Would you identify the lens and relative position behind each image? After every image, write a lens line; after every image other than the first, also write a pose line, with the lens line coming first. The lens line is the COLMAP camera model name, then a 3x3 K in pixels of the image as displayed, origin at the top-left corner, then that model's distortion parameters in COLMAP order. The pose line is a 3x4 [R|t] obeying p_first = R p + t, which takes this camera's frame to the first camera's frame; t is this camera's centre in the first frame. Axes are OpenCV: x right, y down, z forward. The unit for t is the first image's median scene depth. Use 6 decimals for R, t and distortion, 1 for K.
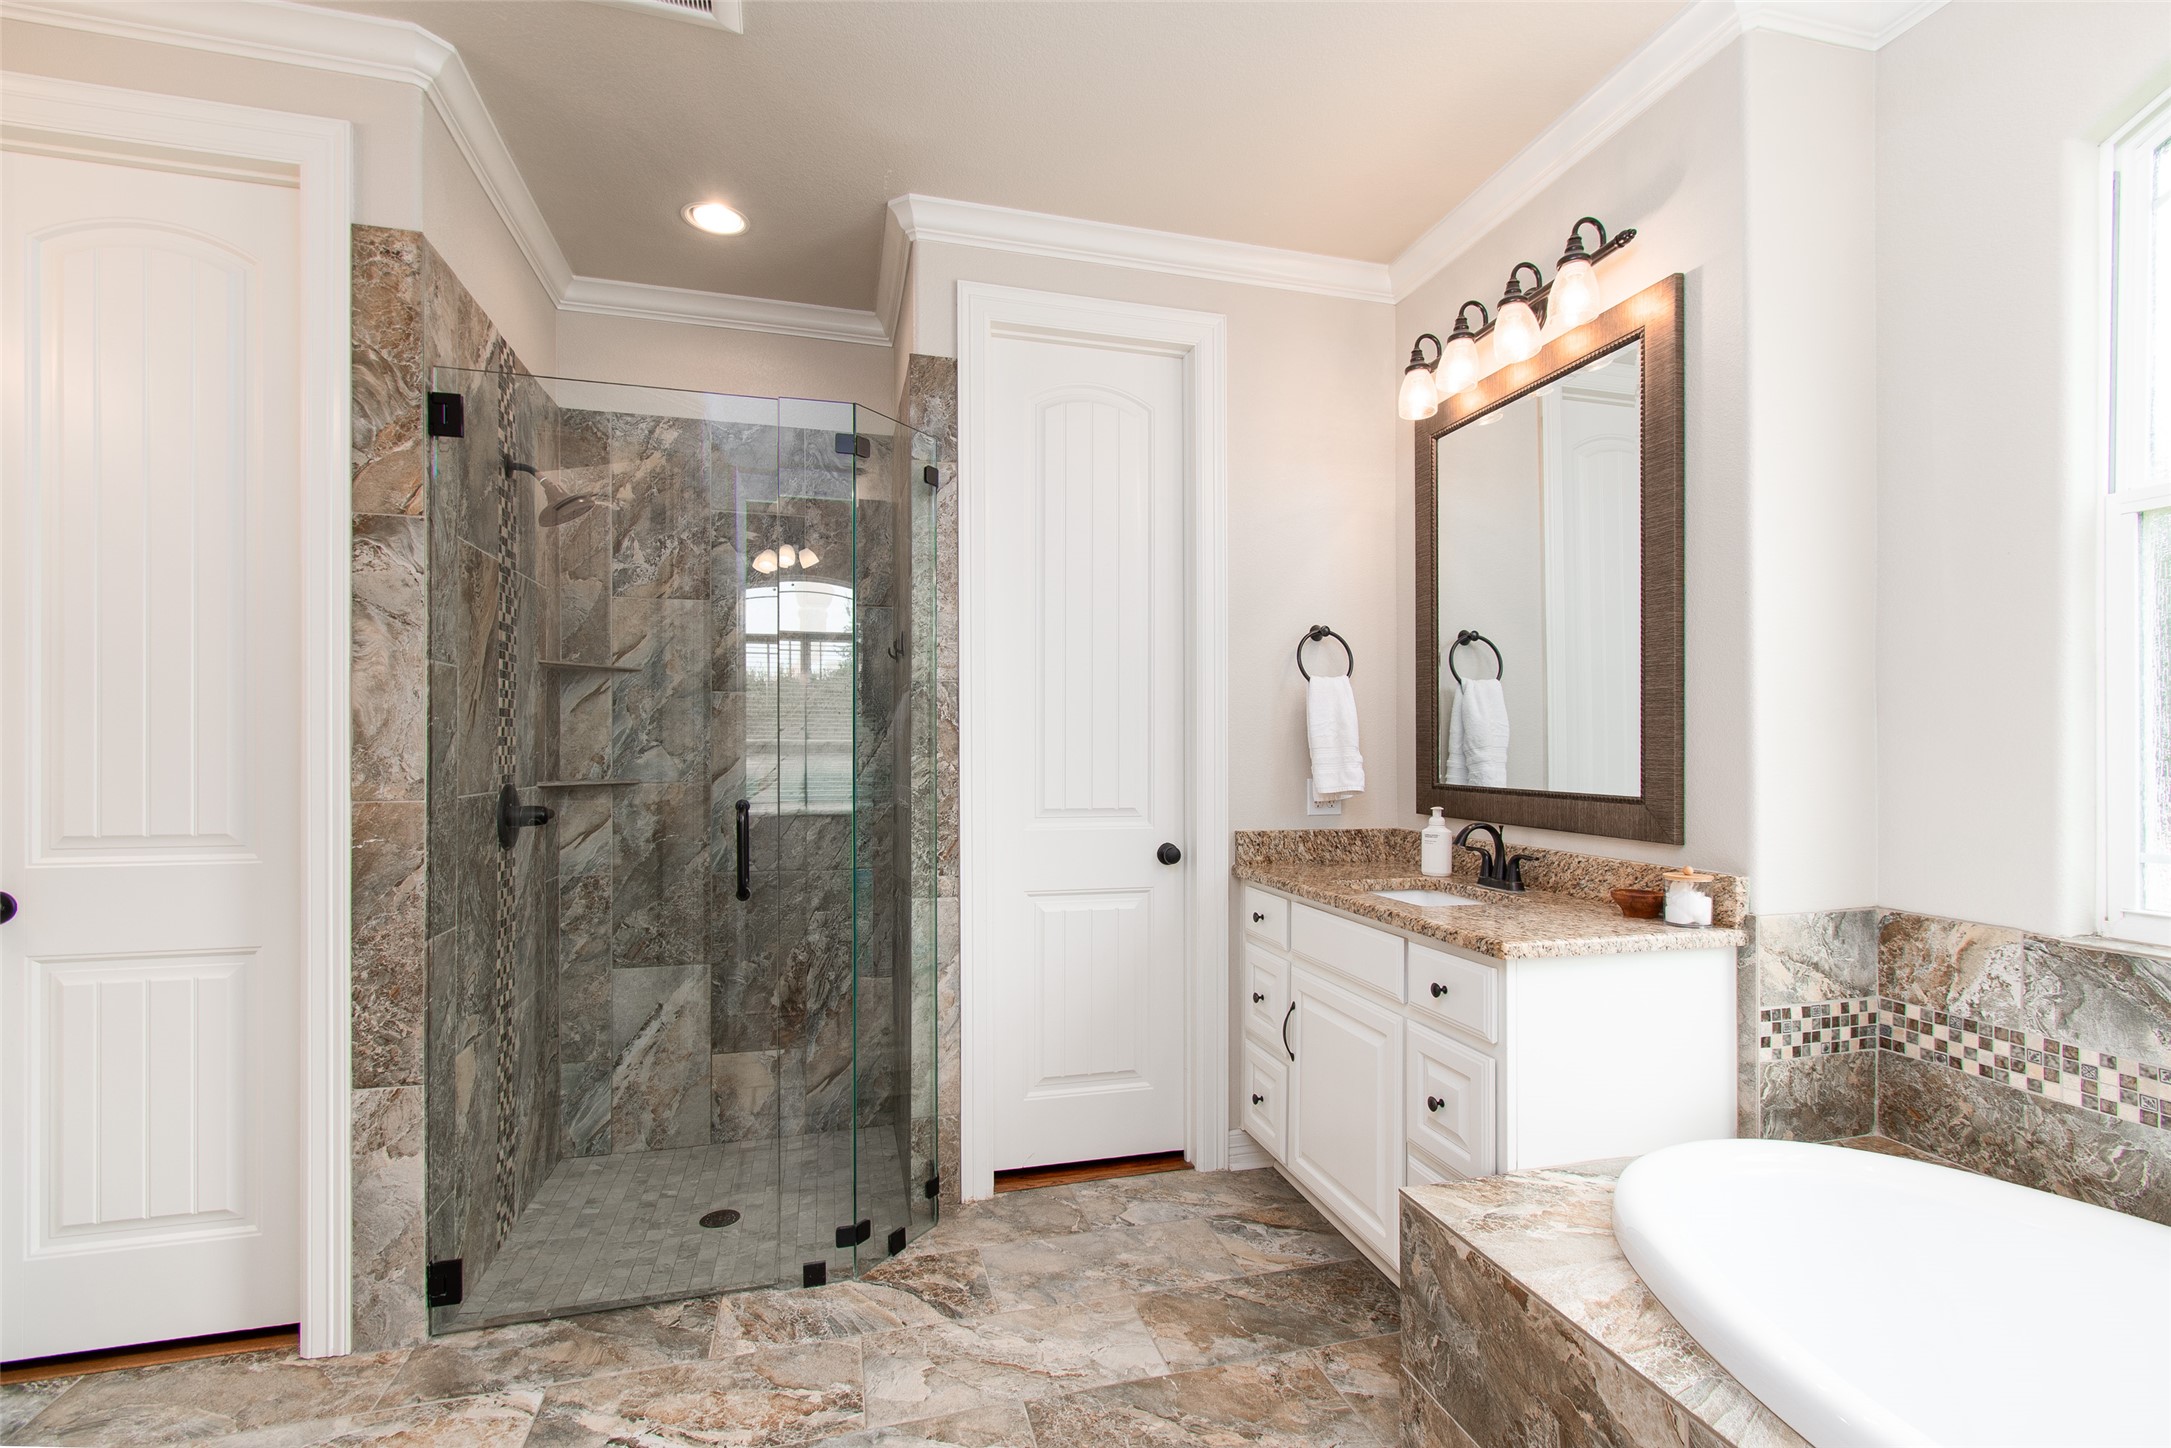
lens RADIAL K [[964.8, 0, 1087.6], [0, 964.8, 745.5], [0, 0, 1]] dist [-0.001785, -0.000986]
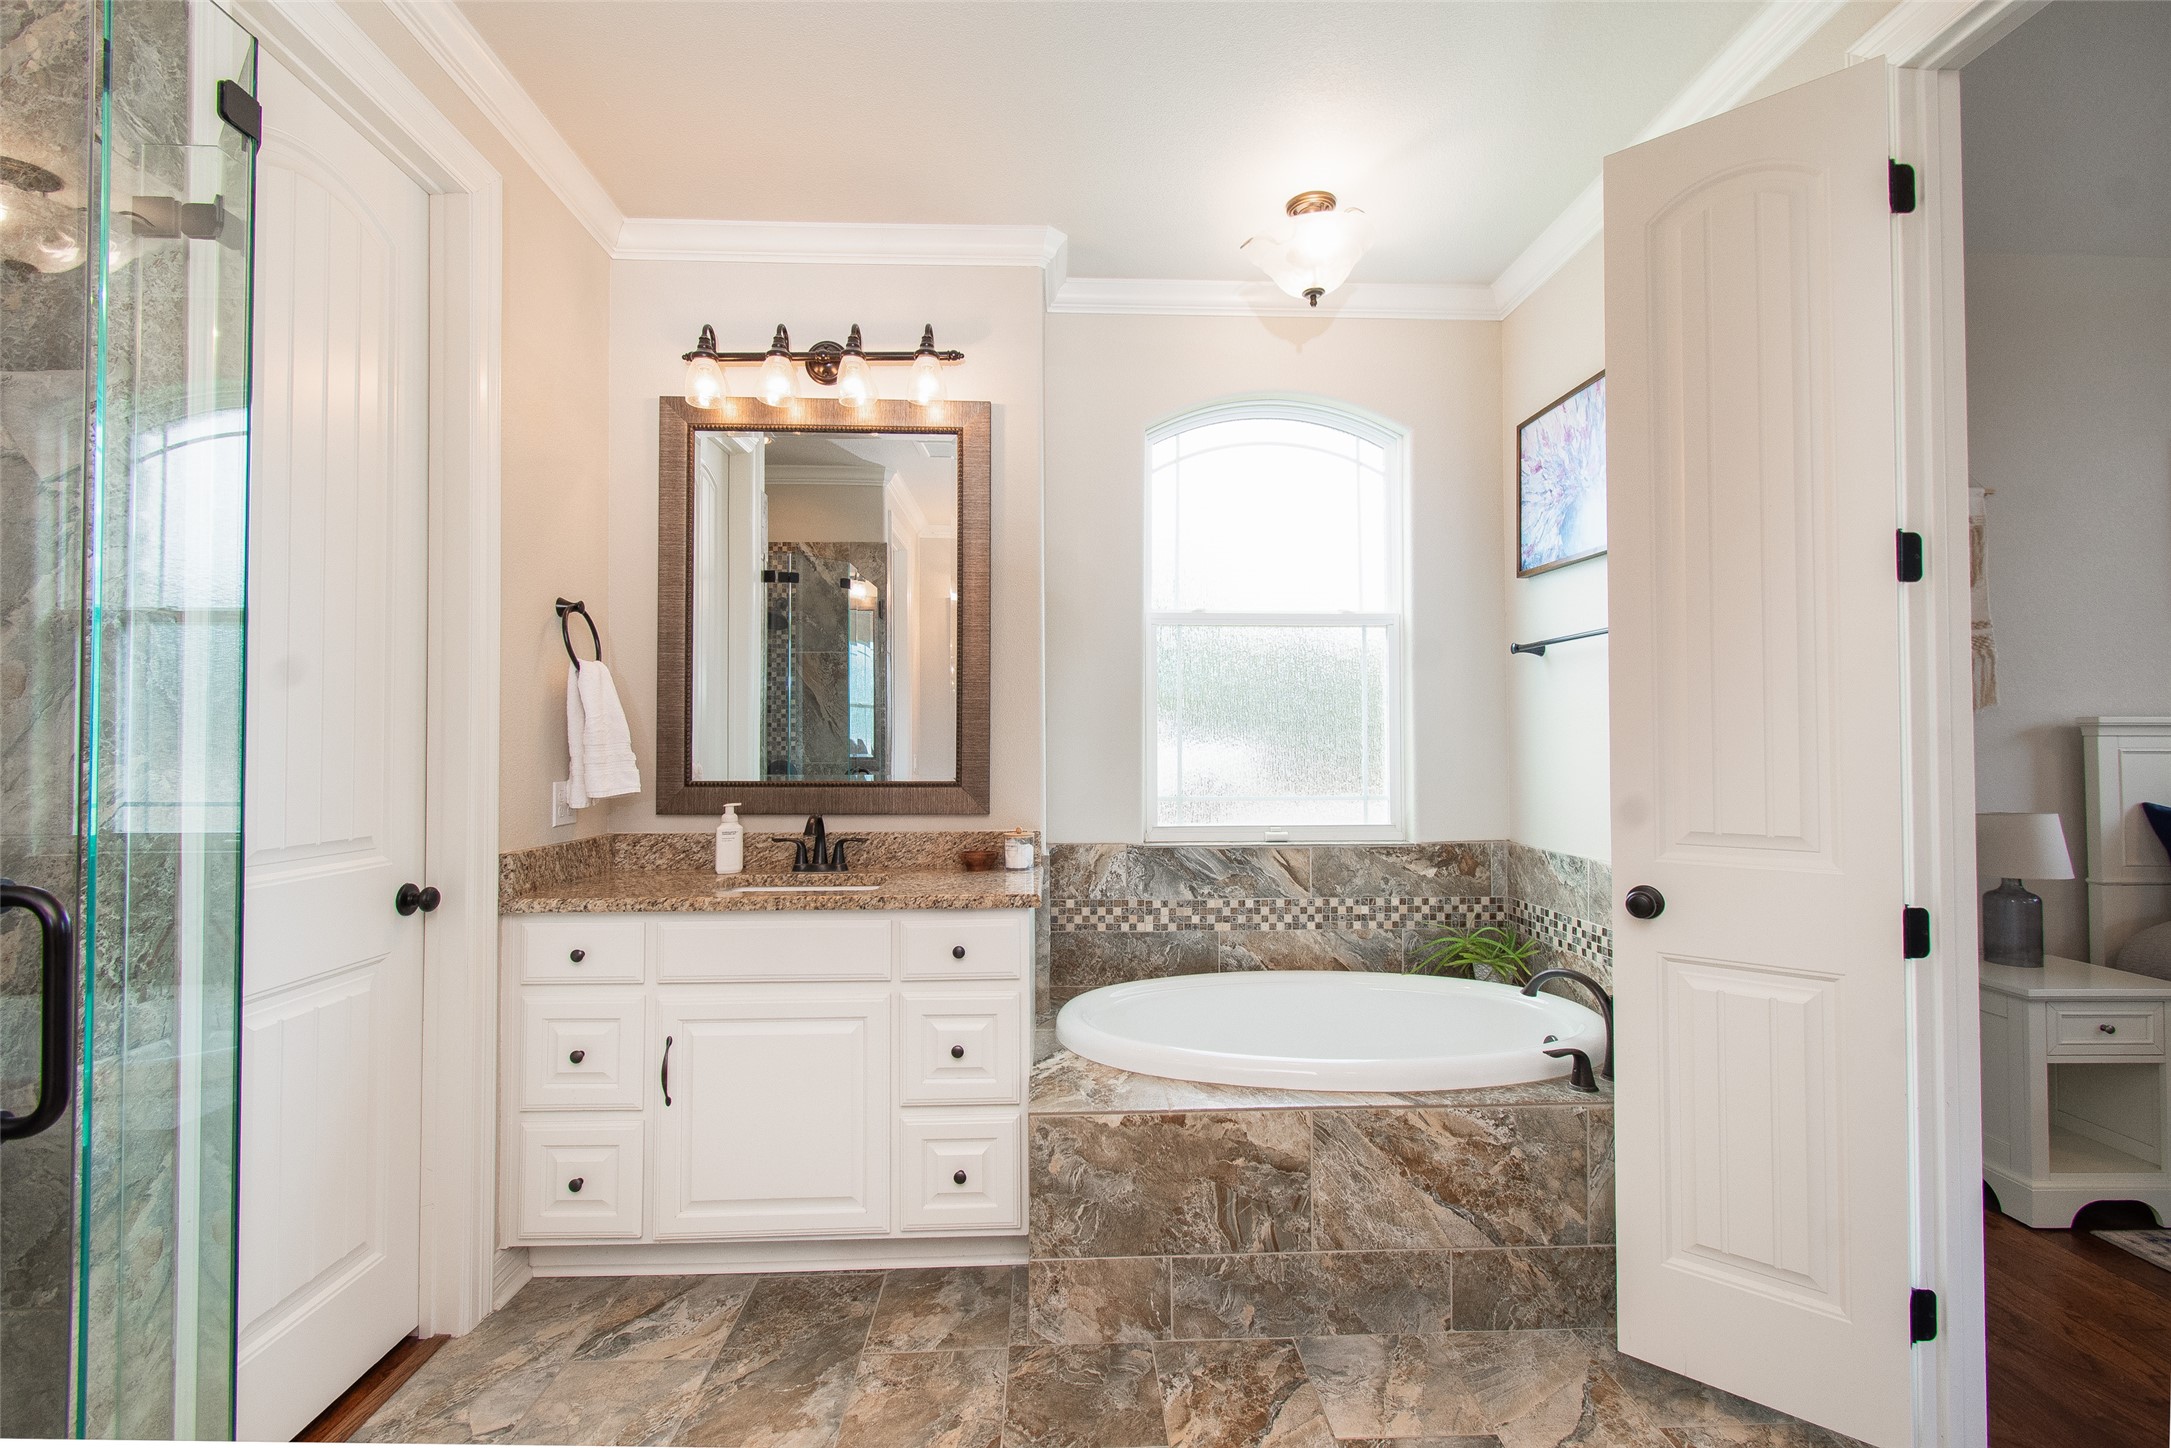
lens RADIAL K [[967.6, 0, 1085.5], [0, 967.6, 724.0], [0, 0, 1]] dist [0.001490, 0.000148]
pose [[0.227058, 0.020229, 0.973671, -0.783995], [-0.000801, 0.999788, -0.020585, 0.002999], [-0.973881, 0.003894, 0.227026, 0.616479]]
